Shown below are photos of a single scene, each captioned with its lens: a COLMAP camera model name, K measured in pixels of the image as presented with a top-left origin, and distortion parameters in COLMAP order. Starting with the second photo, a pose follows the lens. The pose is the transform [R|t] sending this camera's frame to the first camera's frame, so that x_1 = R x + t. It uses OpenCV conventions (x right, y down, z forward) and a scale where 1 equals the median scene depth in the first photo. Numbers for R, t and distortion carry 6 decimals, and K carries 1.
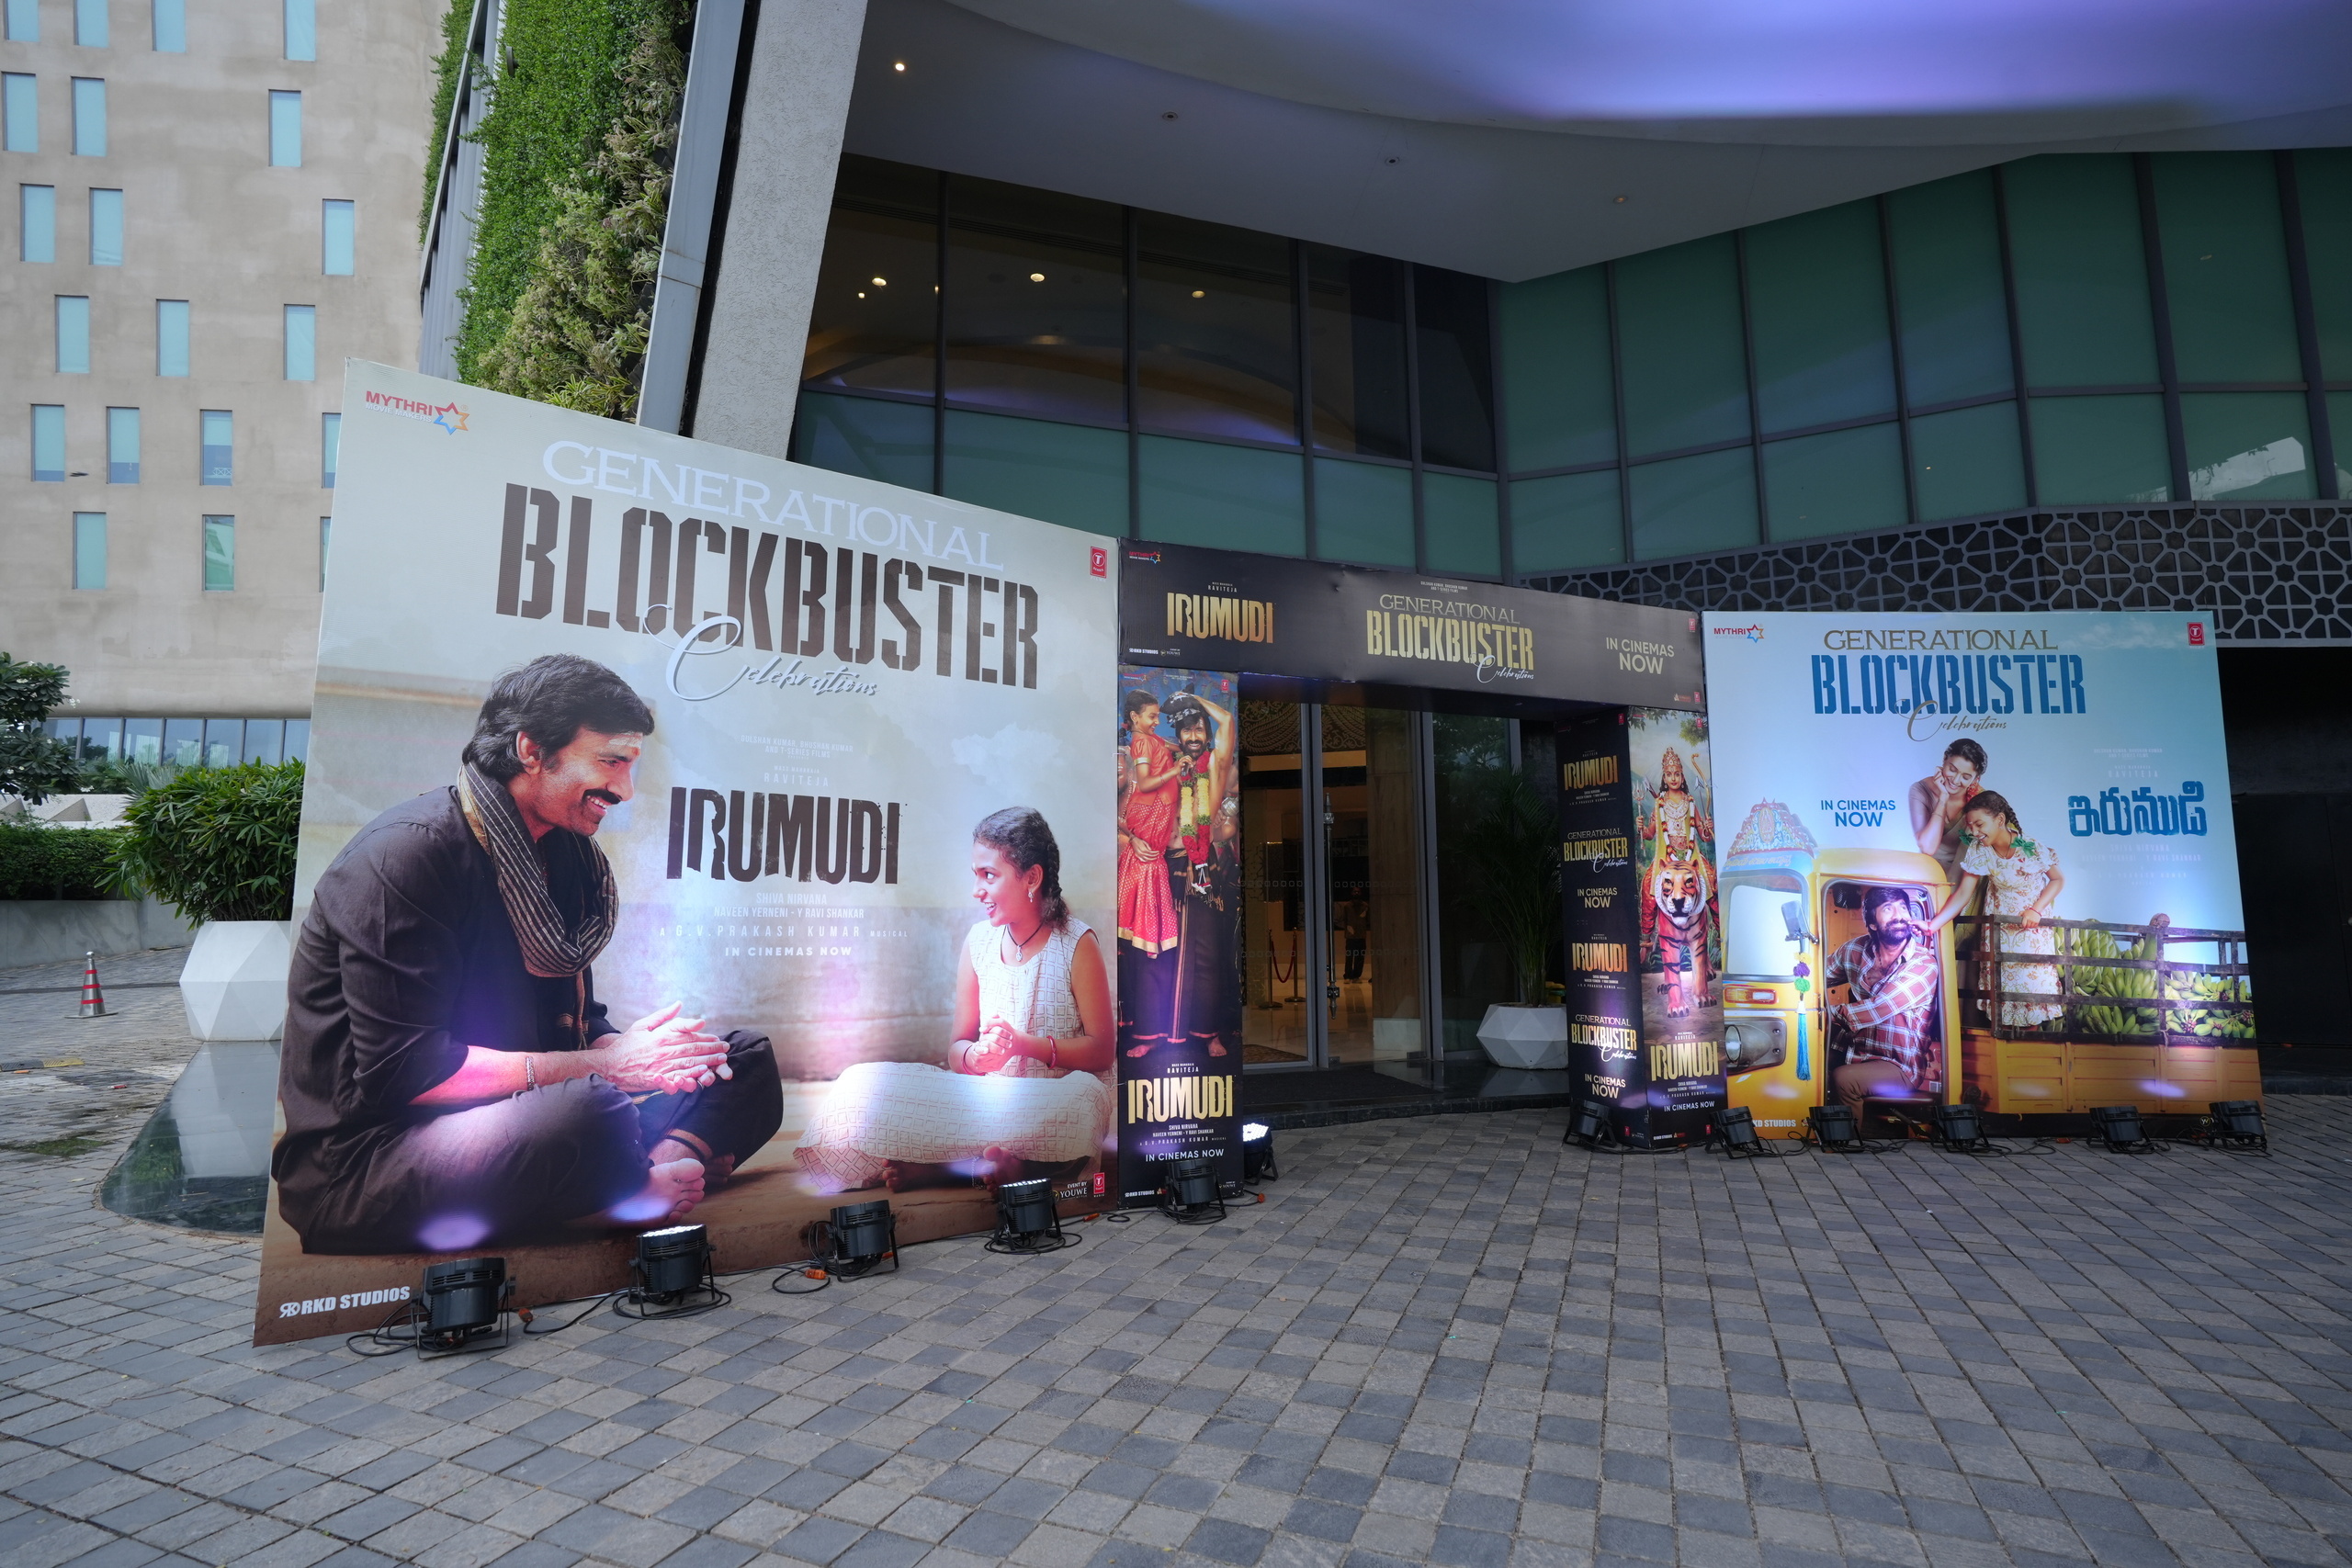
lens RADIAL K [[1161.8, 0, 1167.2], [0, 1161.8, 763.5], [0, 0, 1]] dist [-0.065988, 0.032614]
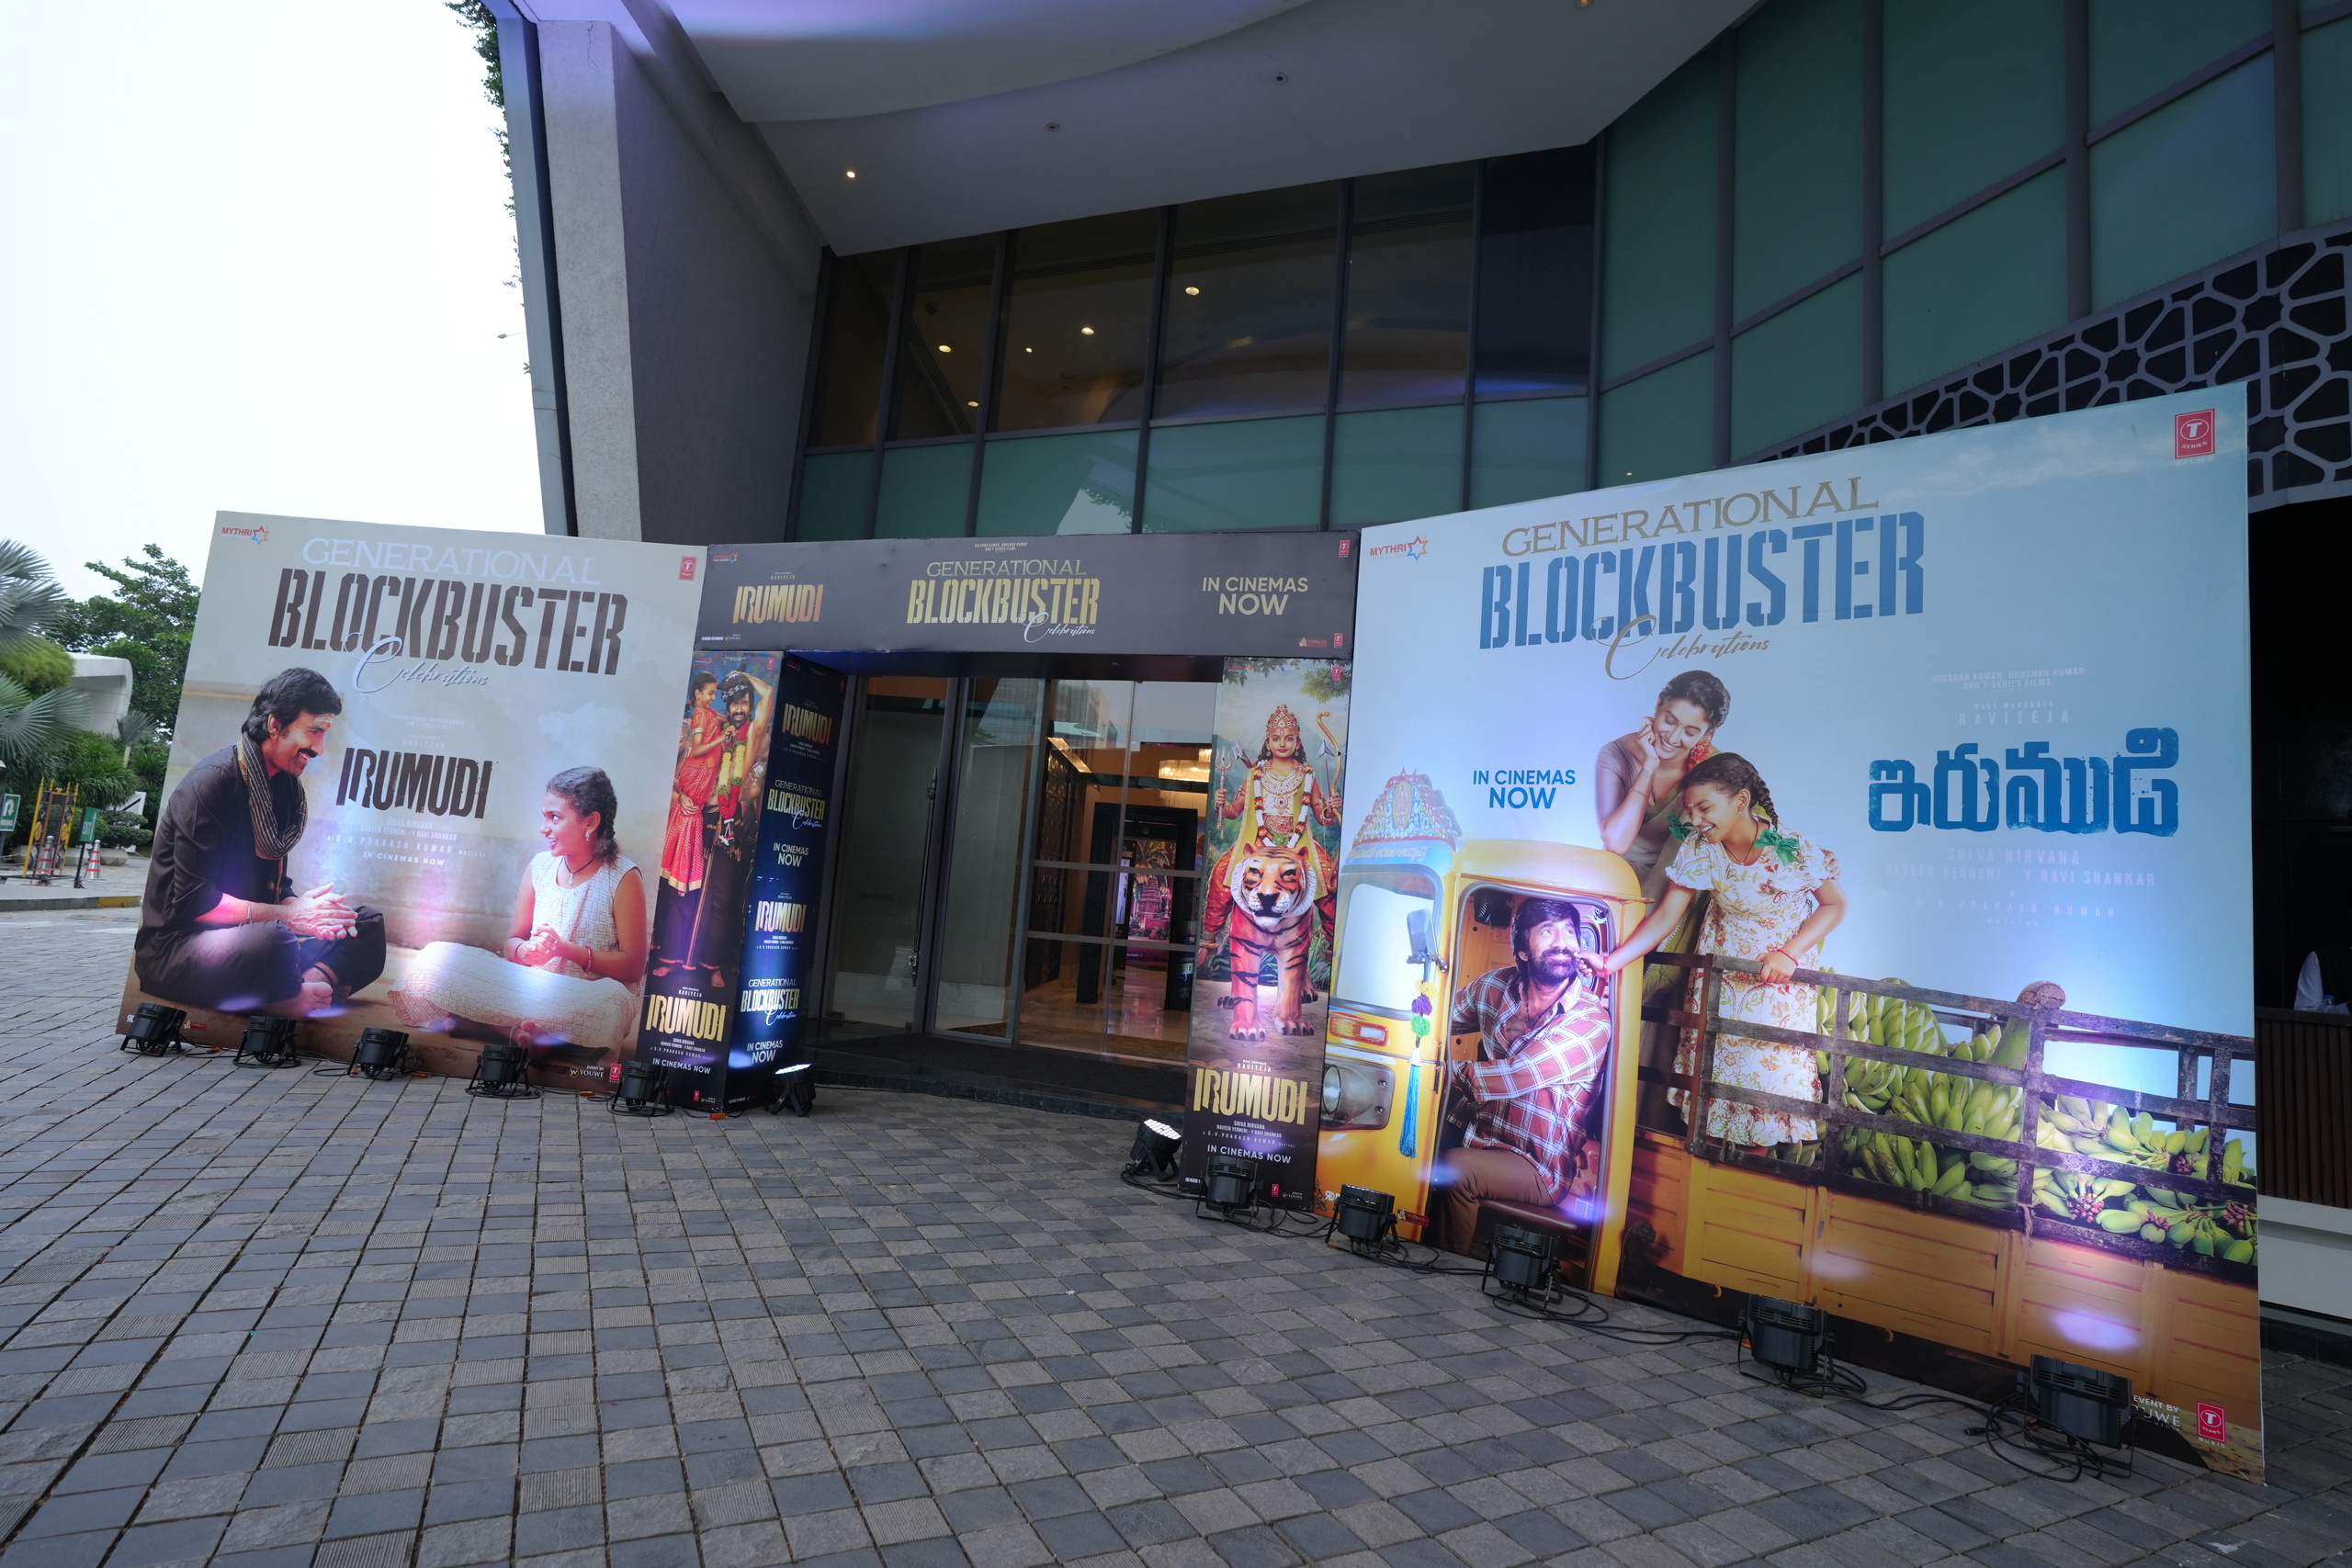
lens RADIAL K [[1161.8, 0, 1167.2], [0, 1161.8, 763.5], [0, 0, 1]] dist [-0.065988, 0.032614]
pose [[0.767535, -0.010408, -0.640923, 0.912962], [-0.004153, 0.999766, -0.021208, 0.045073], [0.640994, 0.018939, 0.767312, 0.337612]]
